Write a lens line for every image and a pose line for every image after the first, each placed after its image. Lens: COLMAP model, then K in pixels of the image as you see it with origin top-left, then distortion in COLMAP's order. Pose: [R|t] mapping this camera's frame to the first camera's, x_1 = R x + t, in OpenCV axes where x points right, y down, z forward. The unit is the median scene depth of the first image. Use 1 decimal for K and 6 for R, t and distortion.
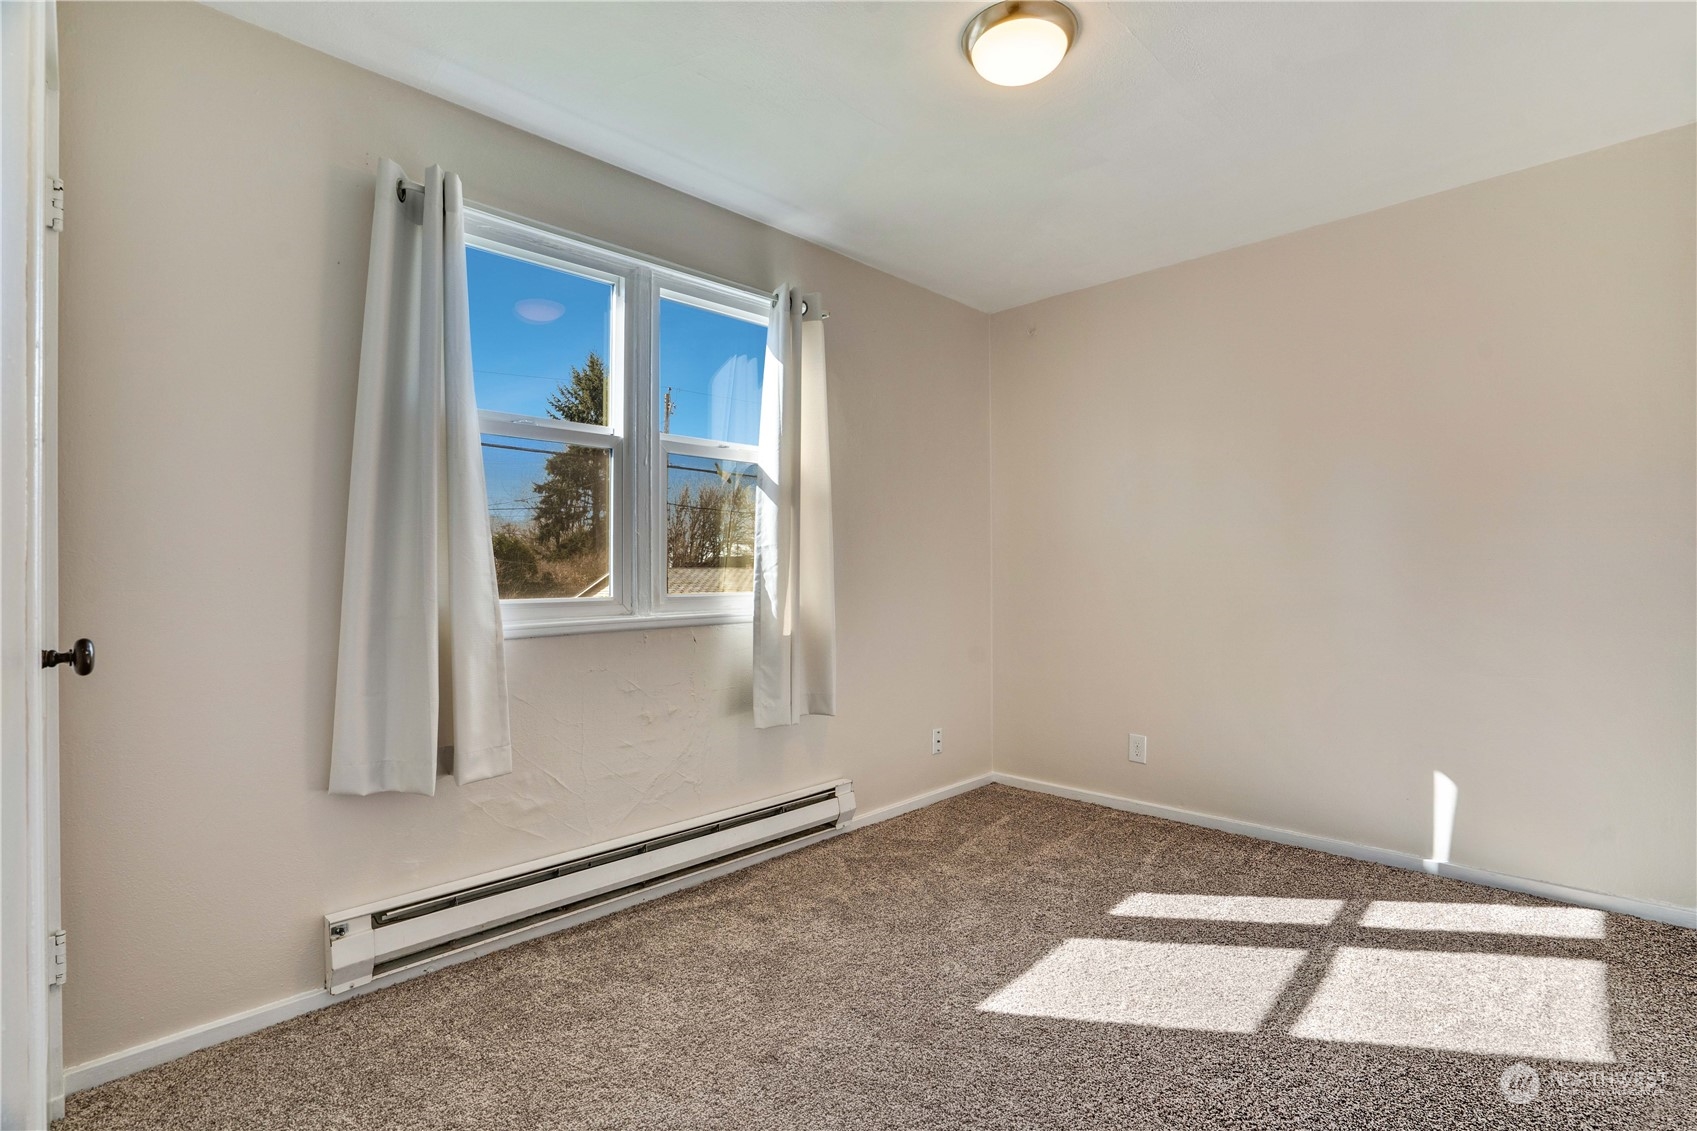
lens RADIAL K [[789.3, 0, 840.0], [0, 789.3, 559.0], [0, 0, 1]] dist [-0.048167, 0.016044]
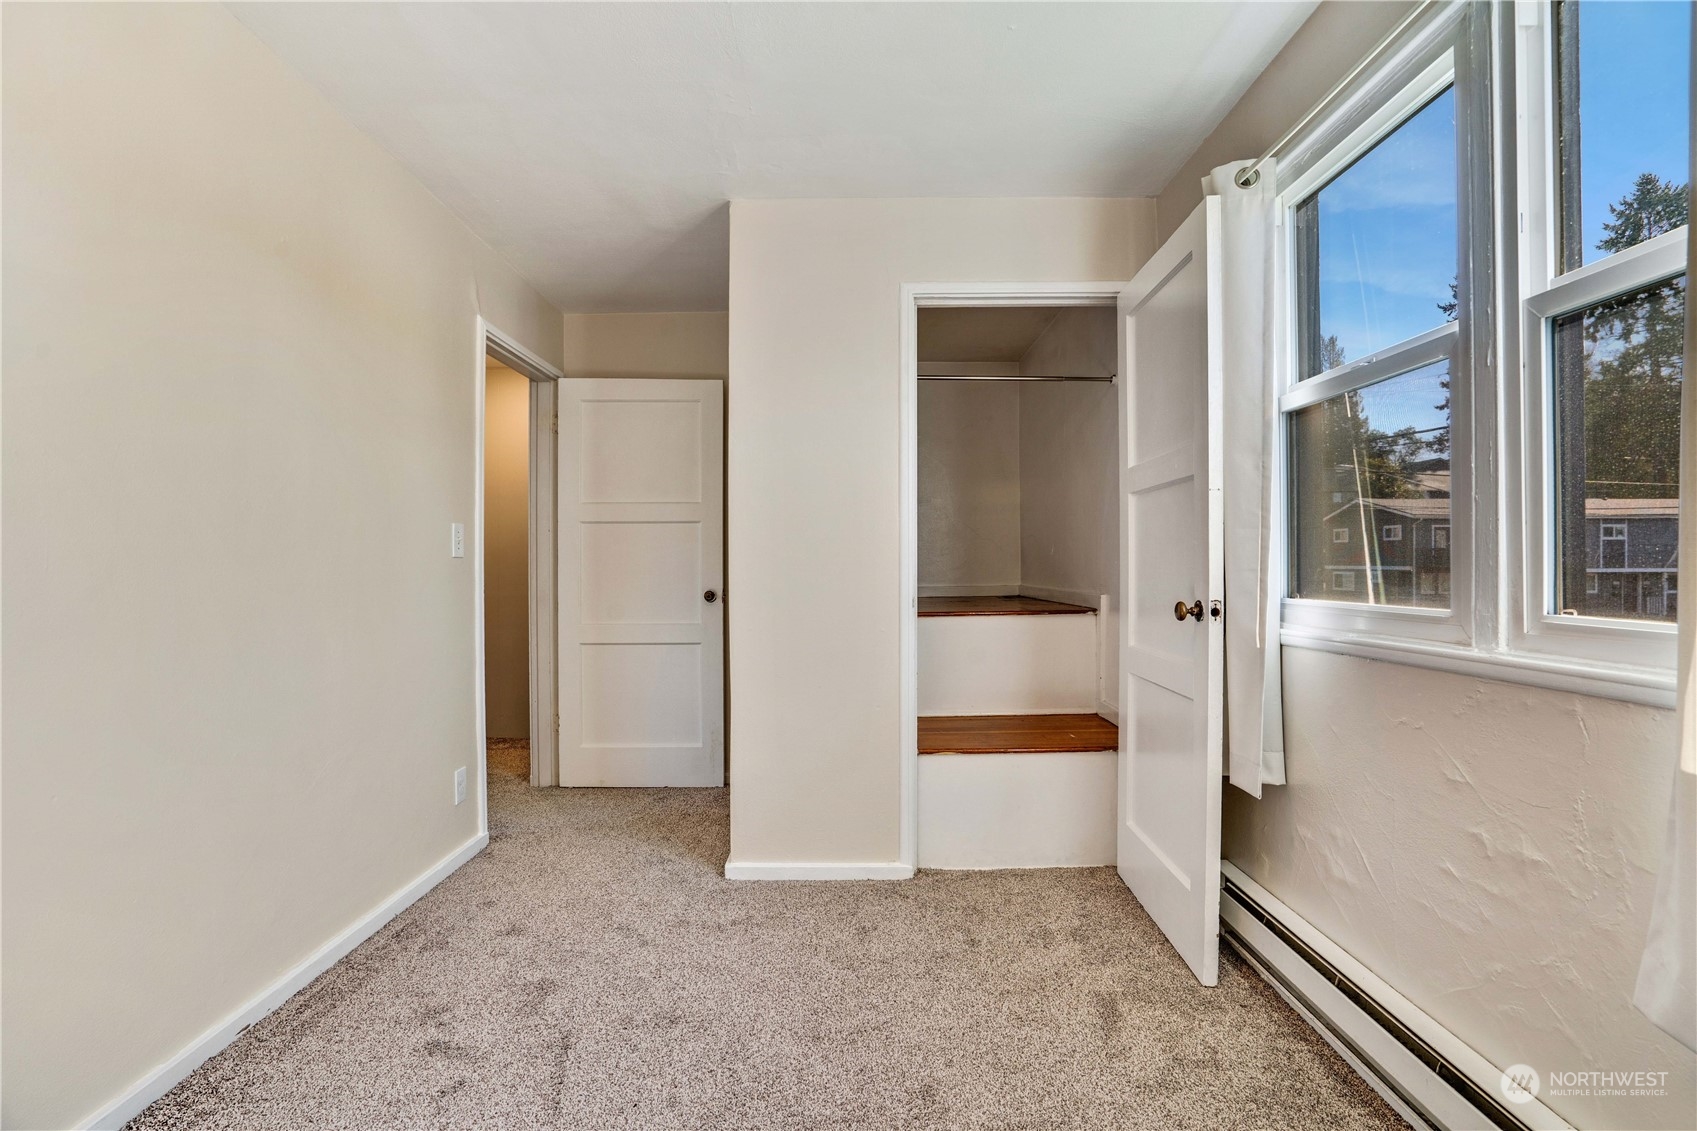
lens RADIAL K [[789.3, 0, 849.7], [0, 789.3, 564.2], [0, 0, 1]] dist [-0.048167, 0.016044]
pose [[-0.713134, 0.001100, -0.701026, 0.425391], [0.013427, 0.999837, -0.012090, 0.013461], [0.700899, -0.018034, -0.713033, 1.081419]]
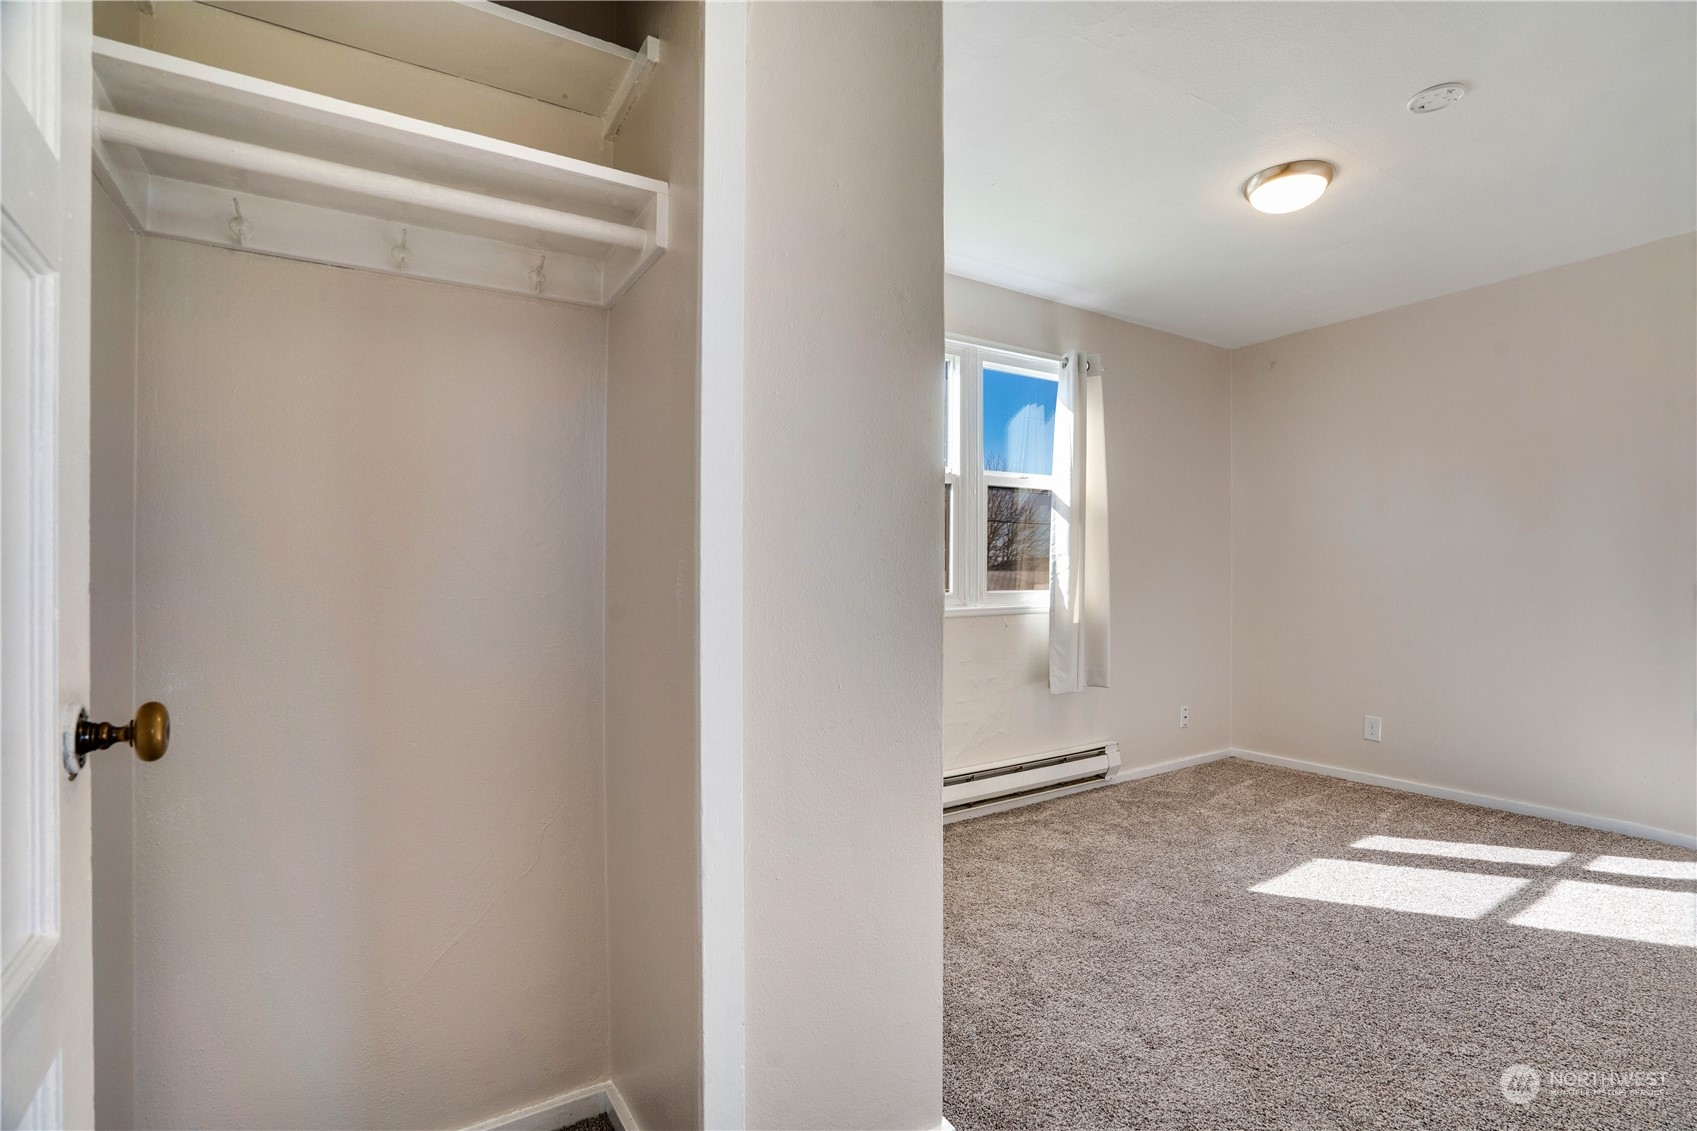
lens RADIAL K [[789.3, 0, 840.5], [0, 789.3, 582.4], [0, 0, 1]] dist [-0.048167, 0.016044]
pose [[0.973727, -0.002044, -0.227711, -0.159536], [0.007468, 0.999709, 0.022959, -0.002170], [0.227597, -0.024056, 0.973458, -0.364554]]
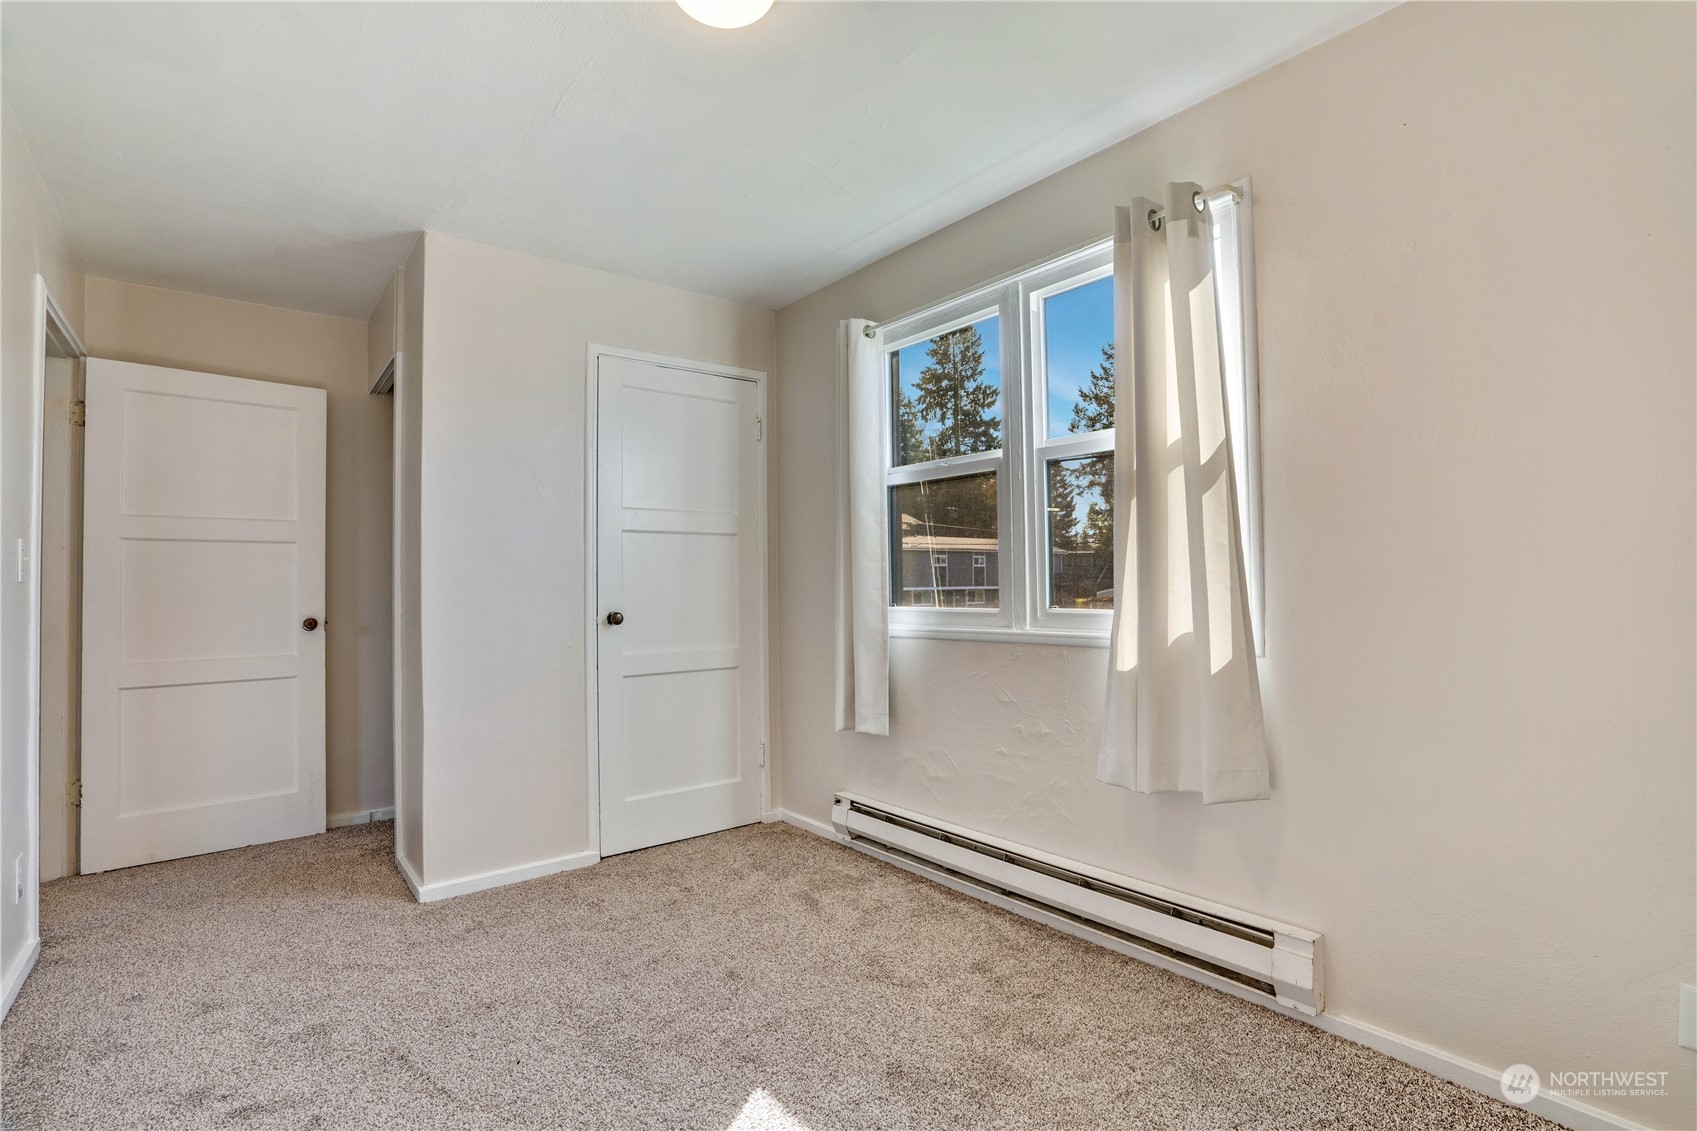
lens RADIAL K [[789.3, 0, 851.0], [0, 789.3, 561.5], [0, 0, 1]] dist [-0.048167, 0.016044]
pose [[-0.111507, -0.026387, -0.993413, 0.785336], [0.026636, 0.999209, -0.029531, 0.008802], [0.993407, -0.029753, -0.110716, 0.909391]]
